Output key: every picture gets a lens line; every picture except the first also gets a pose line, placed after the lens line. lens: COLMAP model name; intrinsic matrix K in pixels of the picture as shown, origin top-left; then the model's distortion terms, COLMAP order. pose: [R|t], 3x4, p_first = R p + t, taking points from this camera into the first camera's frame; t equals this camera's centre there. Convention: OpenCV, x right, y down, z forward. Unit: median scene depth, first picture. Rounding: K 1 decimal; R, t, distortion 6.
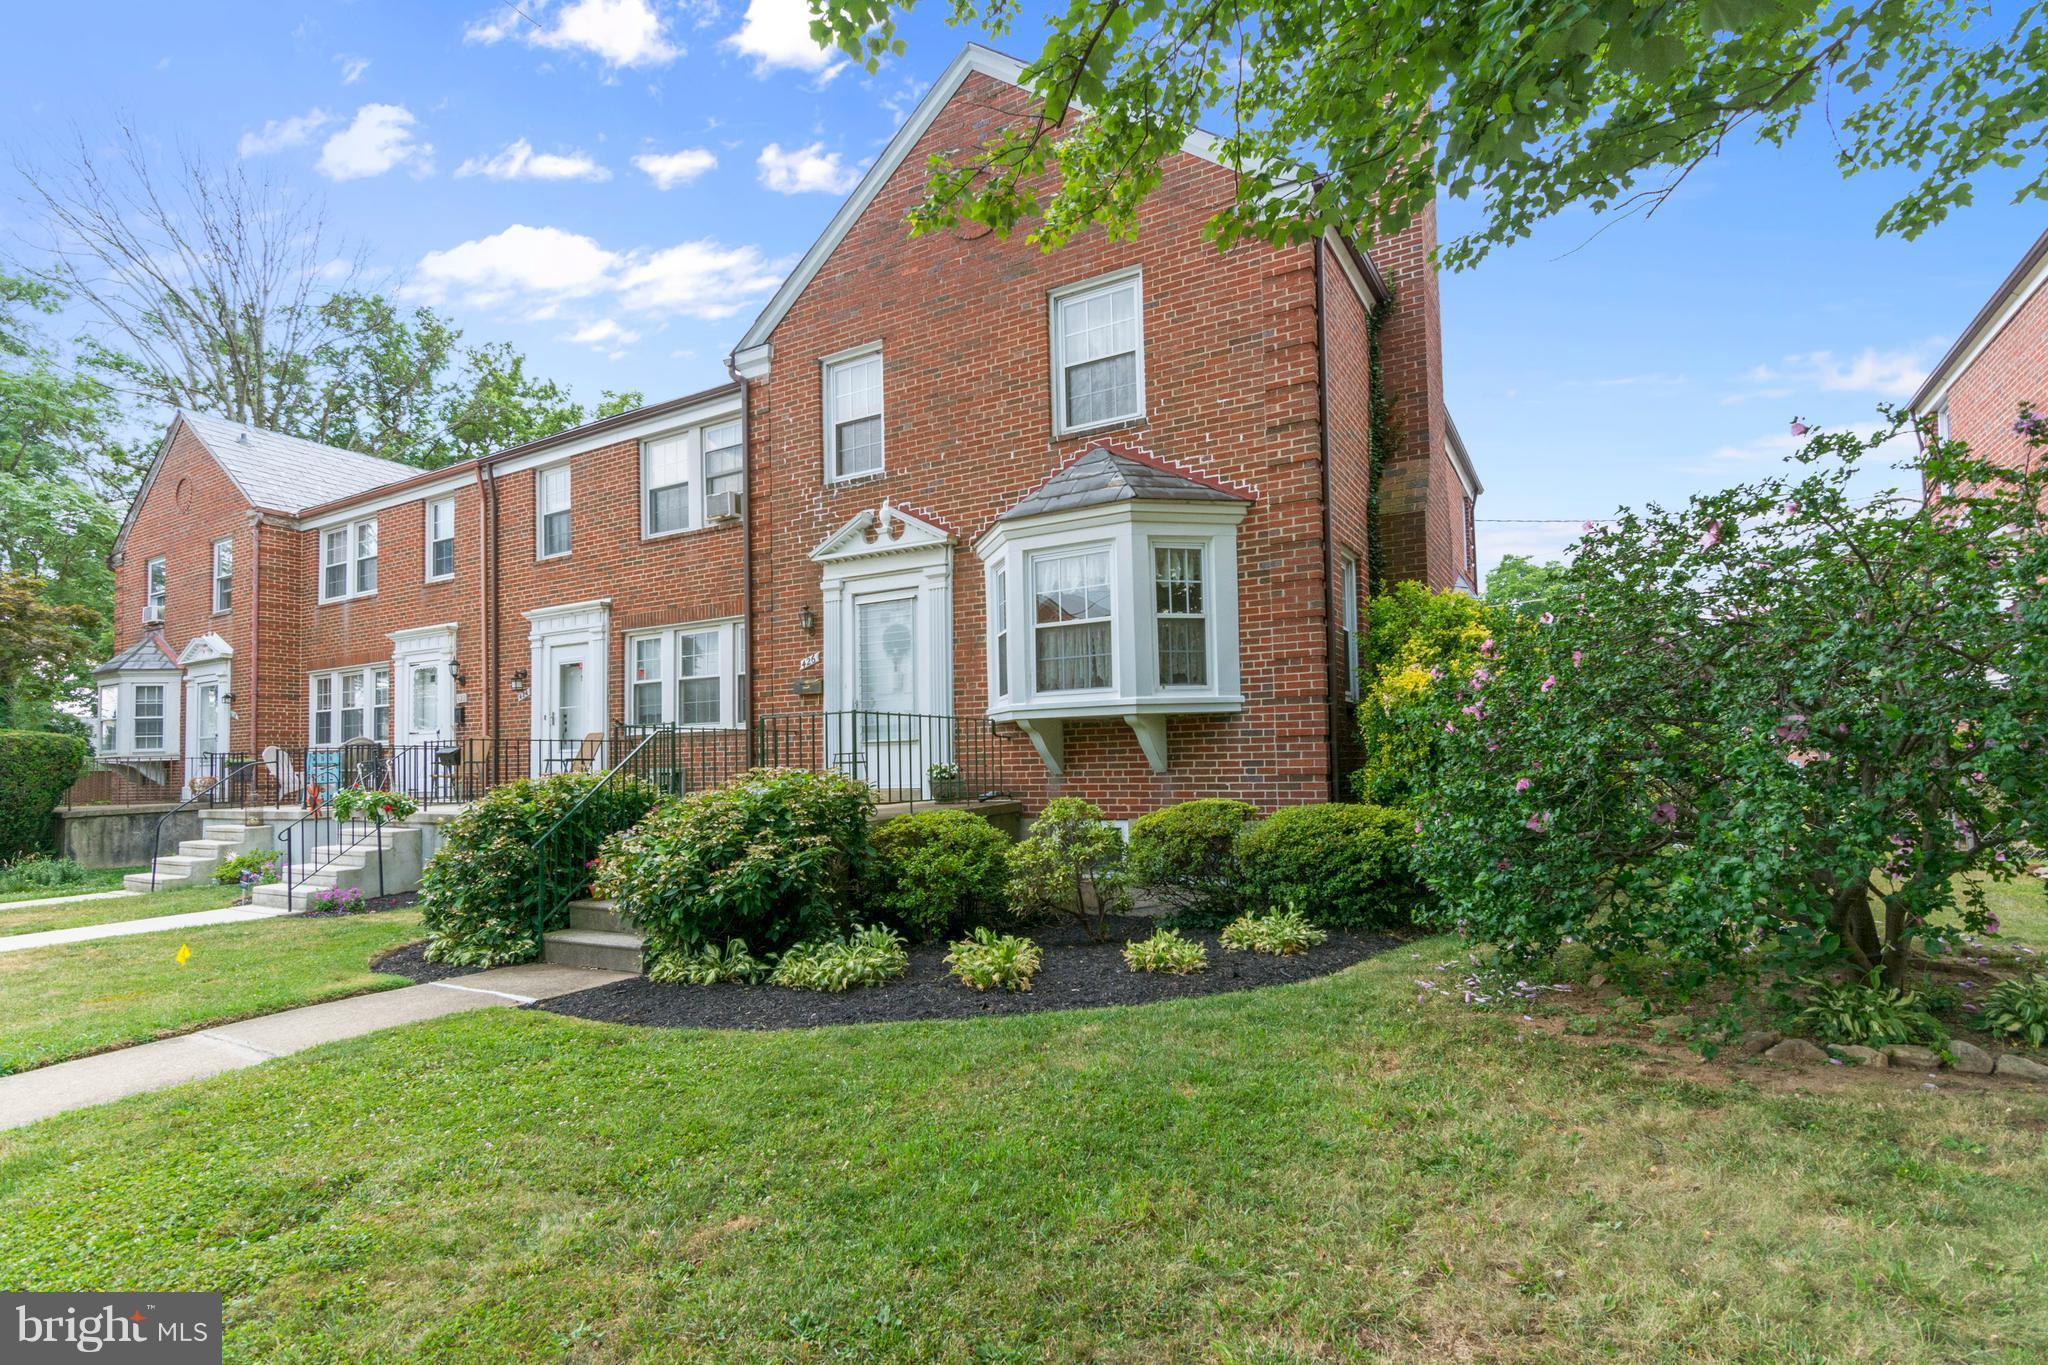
lens RADIAL K [[1012.6, 0, 1021.7], [0, 1012.6, 699.7], [0, 0, 1]] dist [-0.001589, -0.000067]
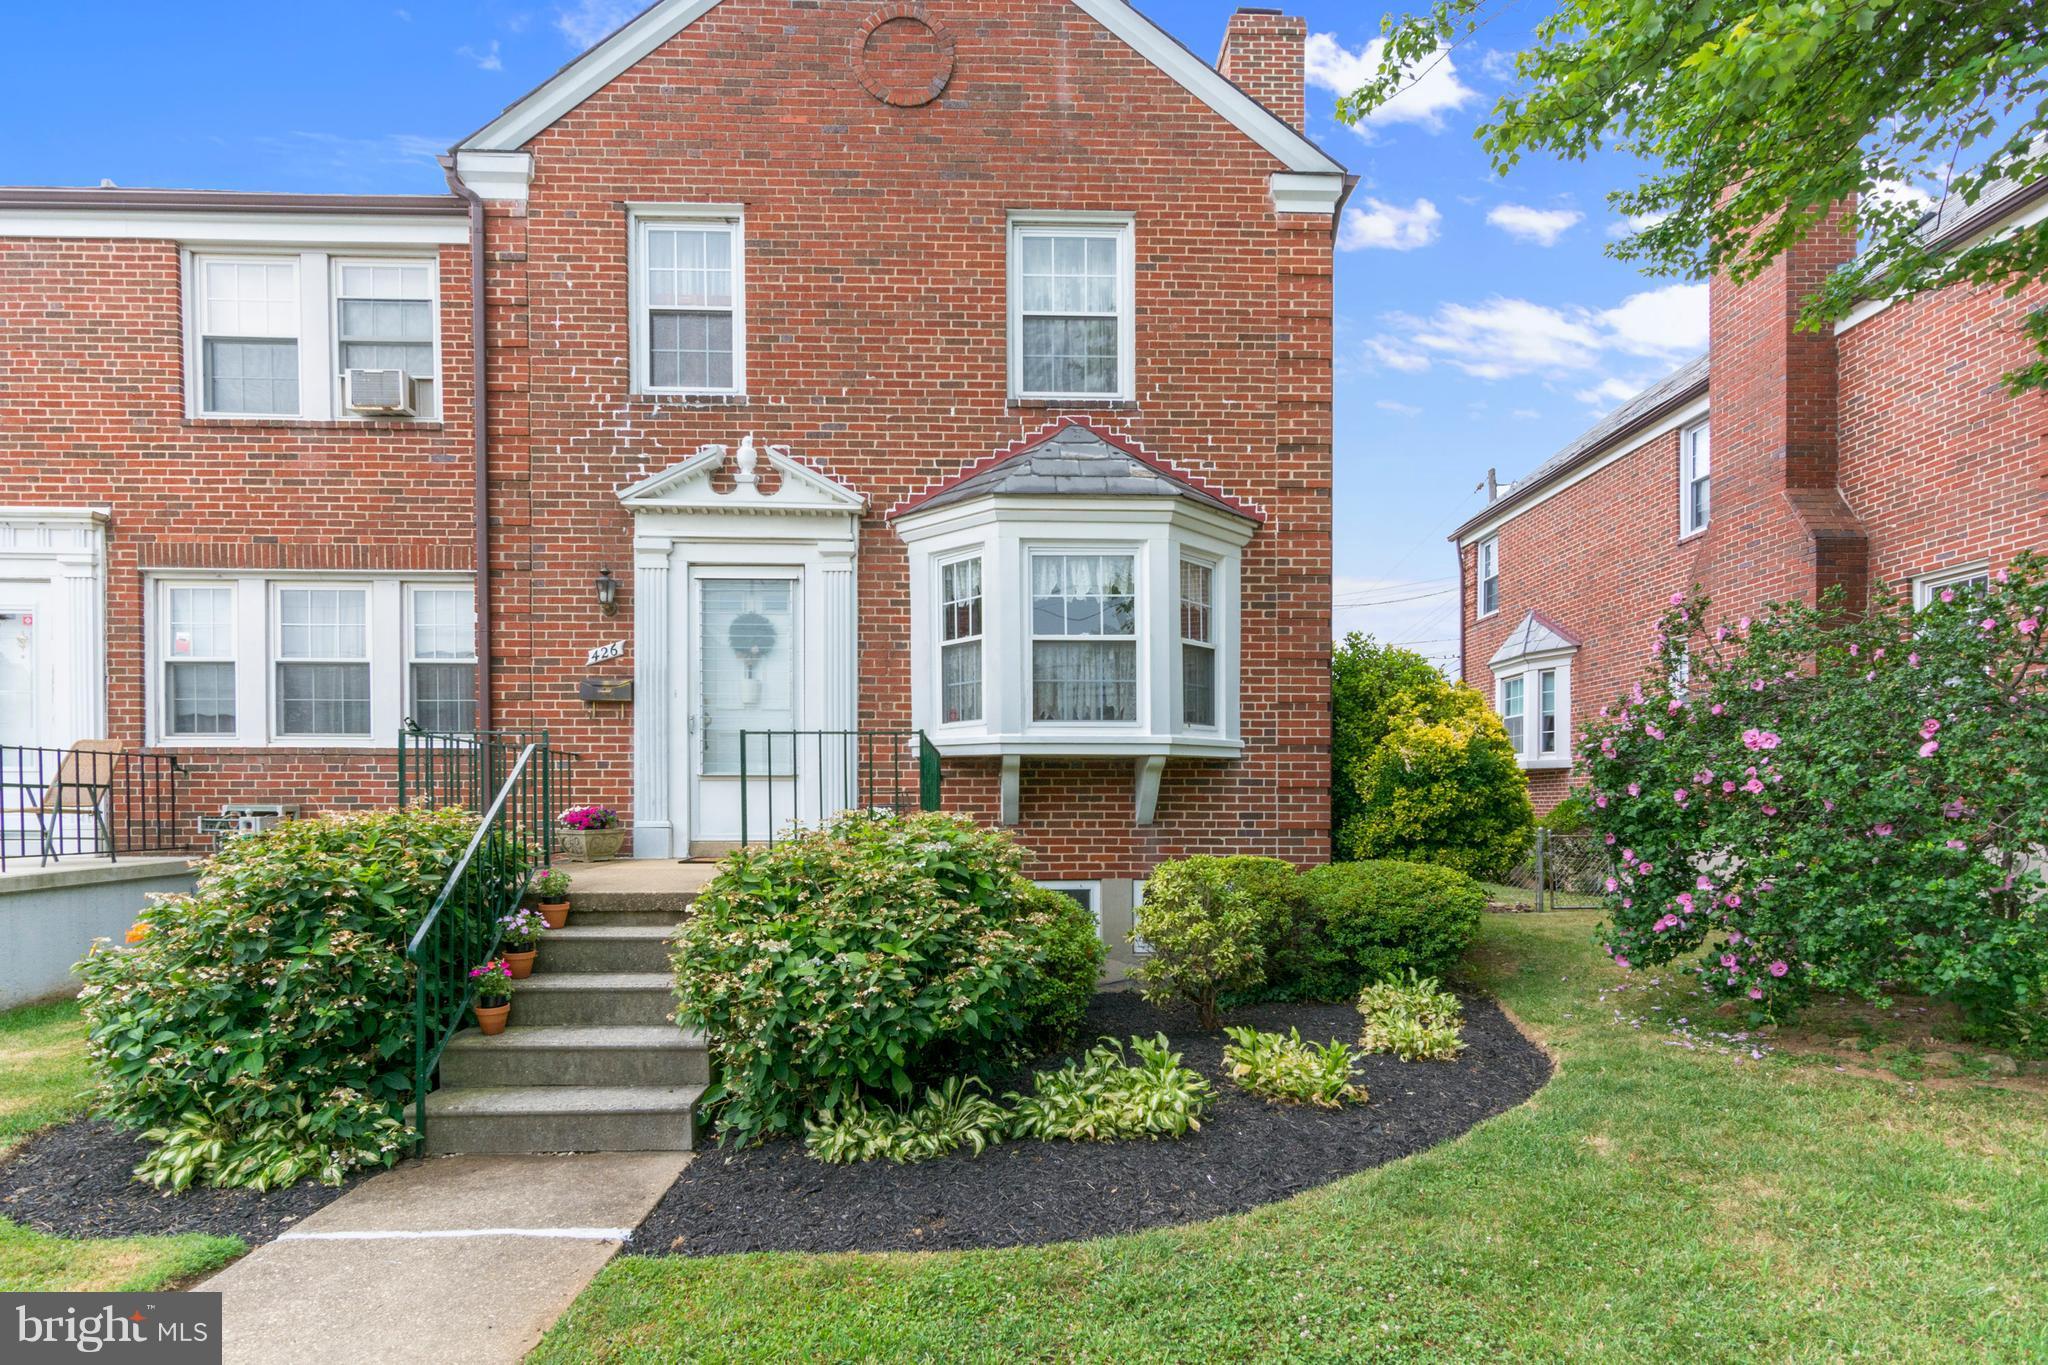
lens RADIAL K [[1062.9, 0, 1025.3], [0, 1062.9, 803.9], [0, 0, 1]] dist [-0.002266, 0.000417]
pose [[0.841453, 0.023986, 0.539798, -0.418295], [-0.053484, 0.997805, 0.039036, 0.023958], [-0.537677, -0.061718, 0.840889, 0.288184]]
